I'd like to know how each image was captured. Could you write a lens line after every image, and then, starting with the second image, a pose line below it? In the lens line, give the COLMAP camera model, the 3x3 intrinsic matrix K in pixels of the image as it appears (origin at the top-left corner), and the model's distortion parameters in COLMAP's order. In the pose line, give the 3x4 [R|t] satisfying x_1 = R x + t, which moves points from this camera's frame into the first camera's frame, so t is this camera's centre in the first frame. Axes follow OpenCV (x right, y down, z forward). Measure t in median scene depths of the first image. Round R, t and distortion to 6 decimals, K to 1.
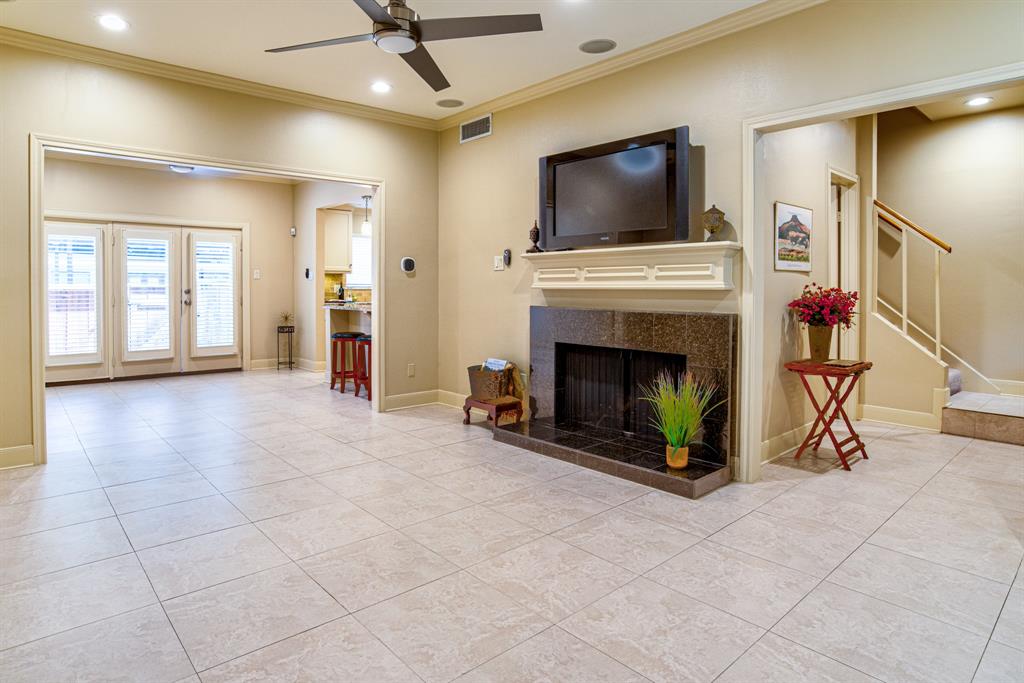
lens RADIAL K [[581.6, 0, 511.5], [0, 581.6, 287.4], [0, 0, 1]] dist [-0.089366, 0.040922]
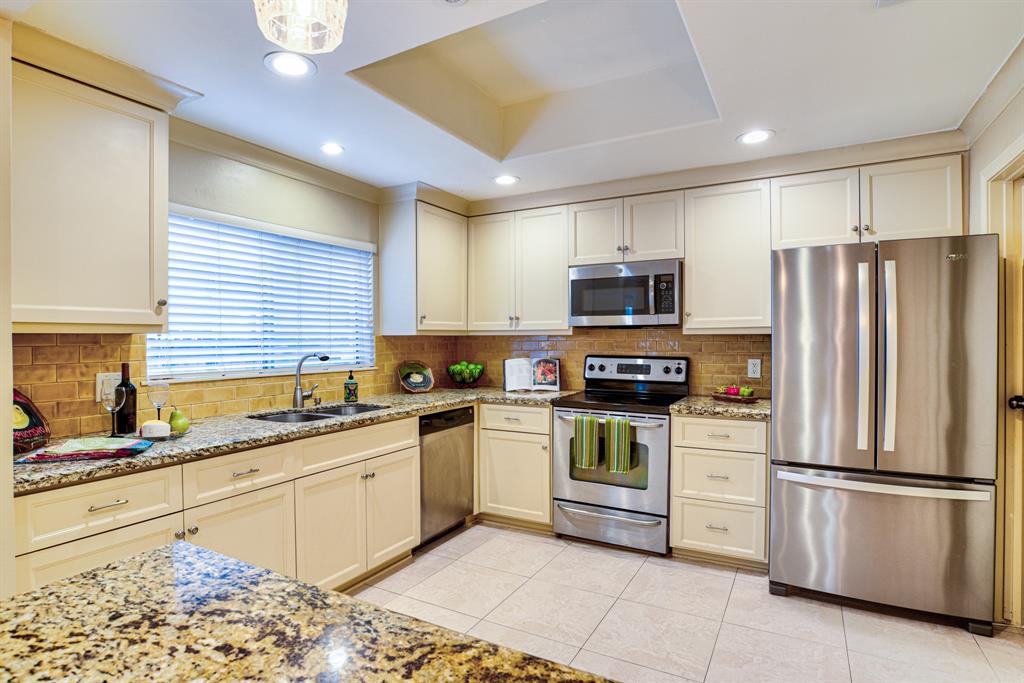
lens RADIAL K [[523.6, 0, 512.0], [0, 523.6, 341.5], [0, 0, 1]] dist [-0.067333, 0.037205]
pose [[0.948067, -0.004647, 0.318038, -0.317950], [0.002028, 0.999961, 0.008566, -0.035214], [-0.318066, -0.007477, 0.948039, 1.151307]]
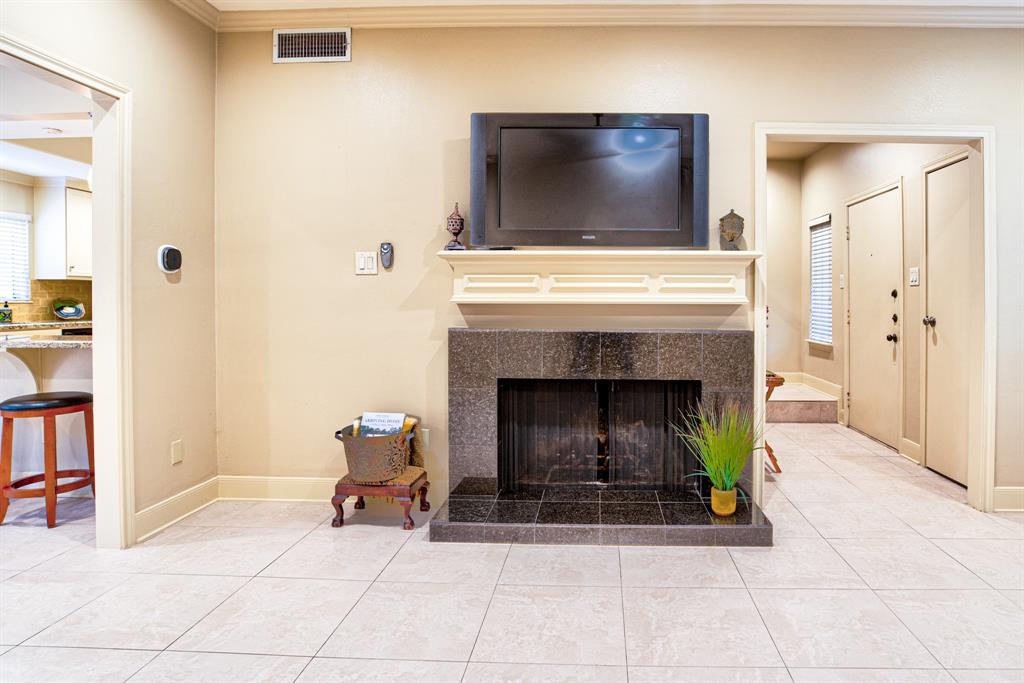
lens RADIAL K [[601.2, 0, 622.1], [0, 601.2, 295.5], [0, 0, 1]] dist [-0.034245, -0.000720]
pose [[0.689352, 0.007160, 0.724392, -0.291709], [-0.002863, 0.999970, -0.007159, -0.001552], [-0.724421, 0.002861, 0.689352, 0.319798]]
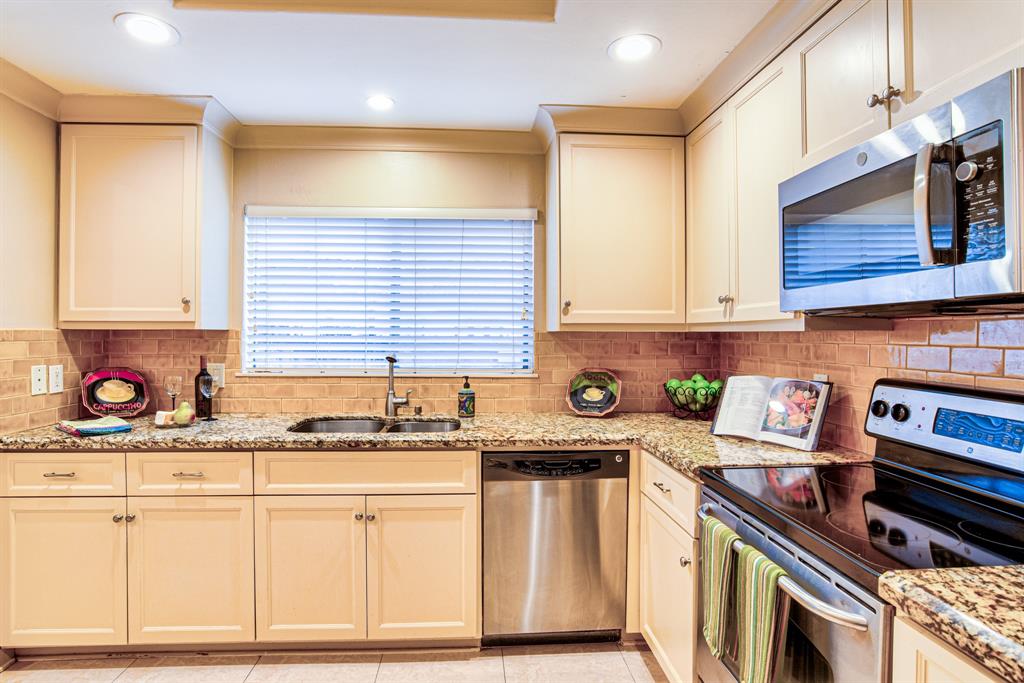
lens RADIAL K [[542.8, 0, 516.9], [0, 542.8, 336.0], [0, 0, 1]] dist [-0.061802, 0.030430]
pose [[0.785972, 0.005289, -0.618239, 0.047851], [-0.003290, 0.999985, 0.004372, -0.035879], [0.618253, -0.001402, 0.785978, 1.435991]]
